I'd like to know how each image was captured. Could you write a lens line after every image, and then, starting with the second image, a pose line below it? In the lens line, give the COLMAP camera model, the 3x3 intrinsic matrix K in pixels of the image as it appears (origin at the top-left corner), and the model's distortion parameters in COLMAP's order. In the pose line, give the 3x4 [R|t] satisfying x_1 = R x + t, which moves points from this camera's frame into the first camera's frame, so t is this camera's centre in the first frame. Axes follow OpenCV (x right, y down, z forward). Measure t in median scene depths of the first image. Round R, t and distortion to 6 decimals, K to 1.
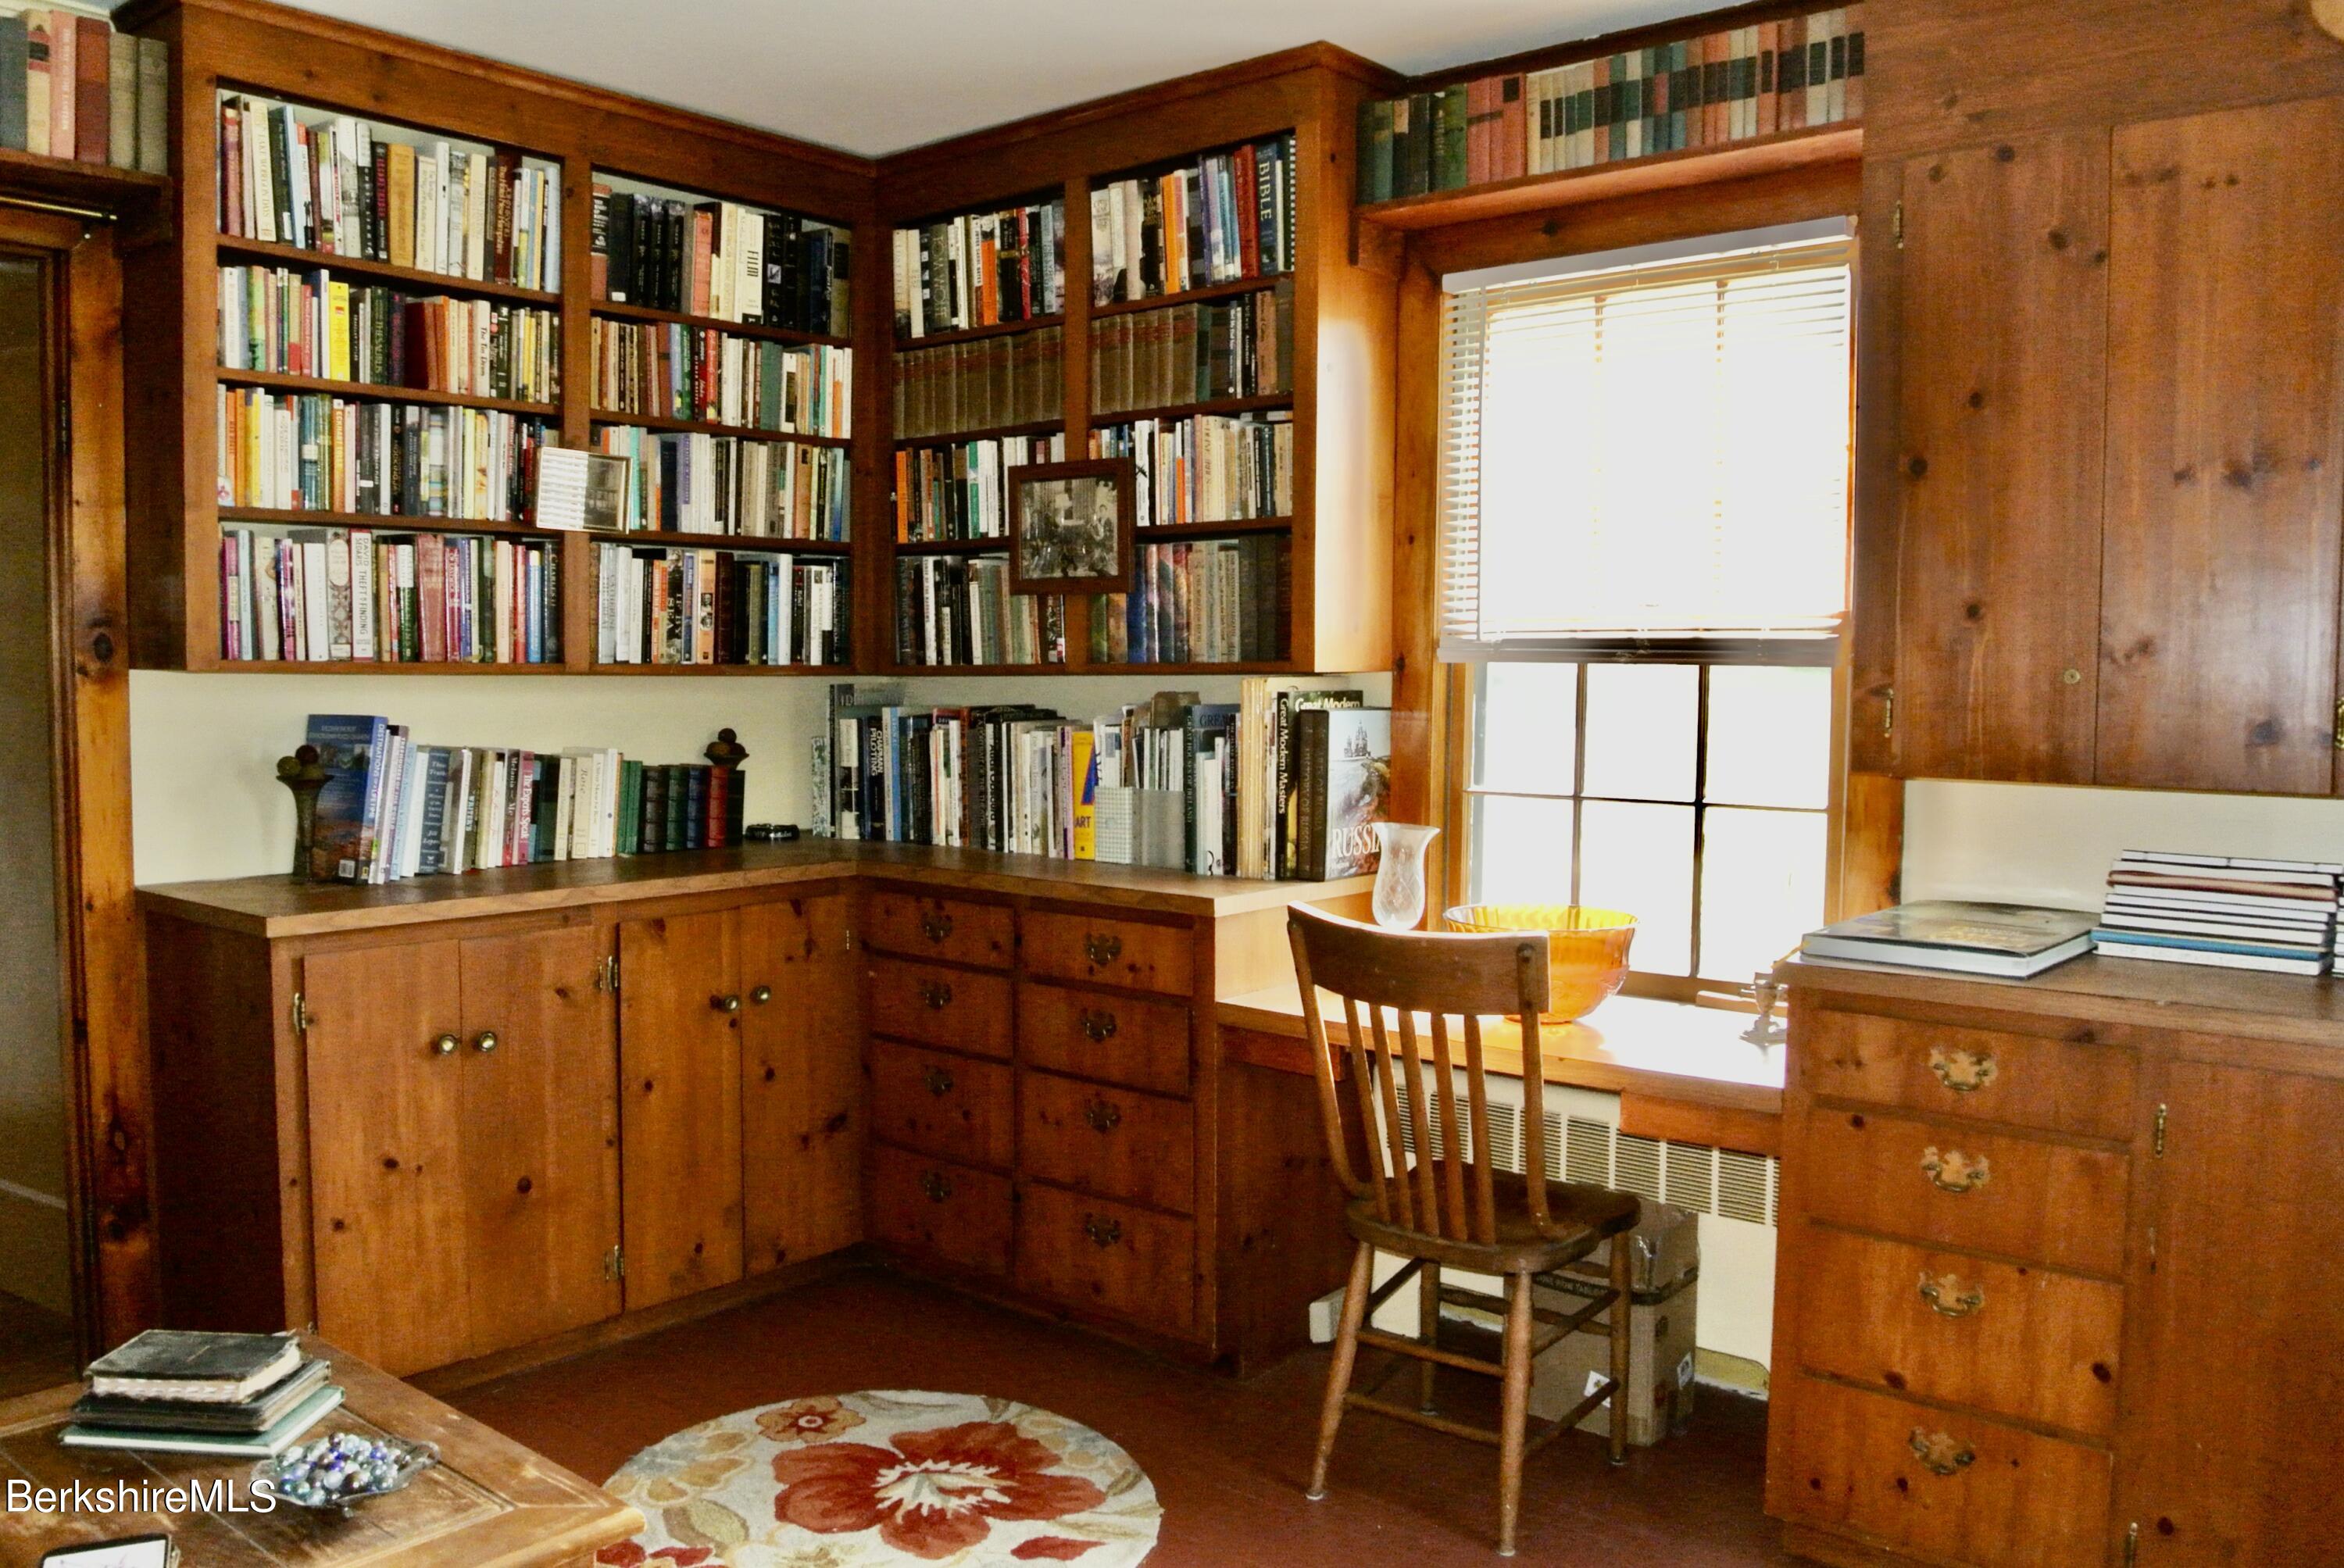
lens RADIAL K [[1920.5, 0, 1181.7], [0, 1920.5, 773.9], [0, 0, 1]] dist [-0.066439, 0.020214]
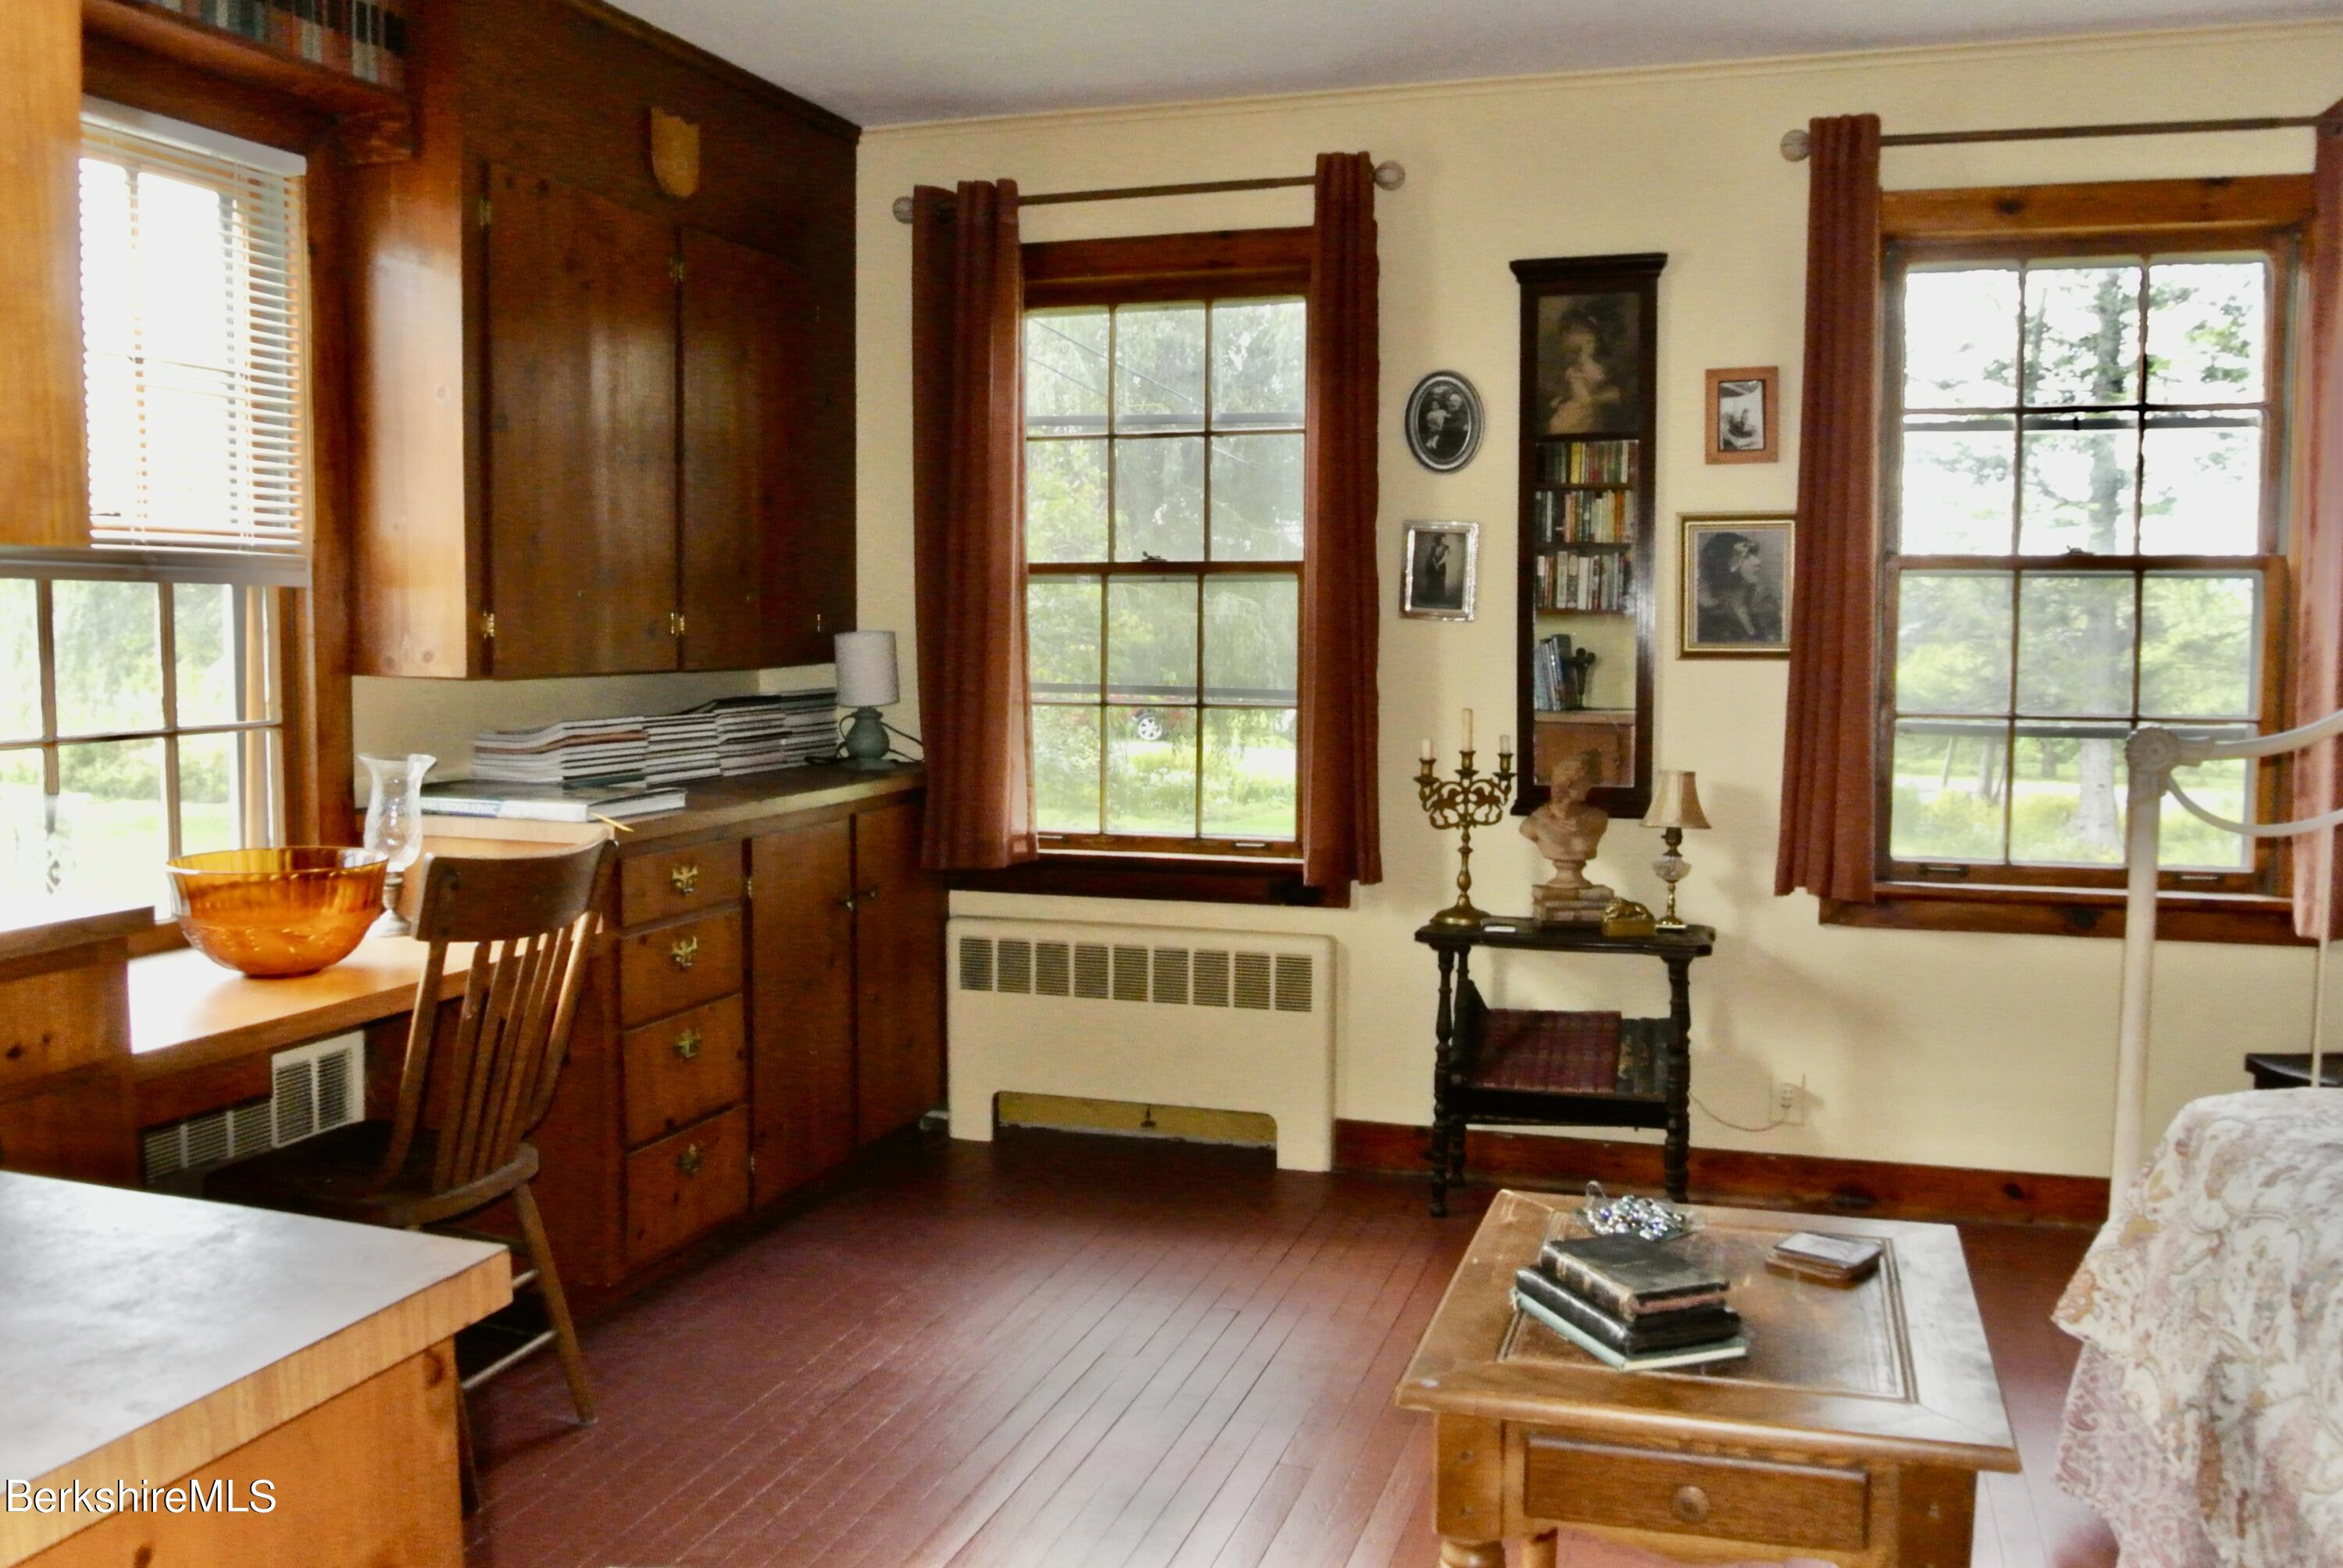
lens RADIAL K [[1919.6, 0, 1177.3], [0, 1919.6, 779.6], [0, 0, 1]] dist [-0.066439, 0.020214]
pose [[-0.365848, -0.083369, 0.926933, -0.873457], [0.051027, 0.992685, 0.109422, -0.042849], [-0.929275, 0.087331, -0.358917, 1.008654]]
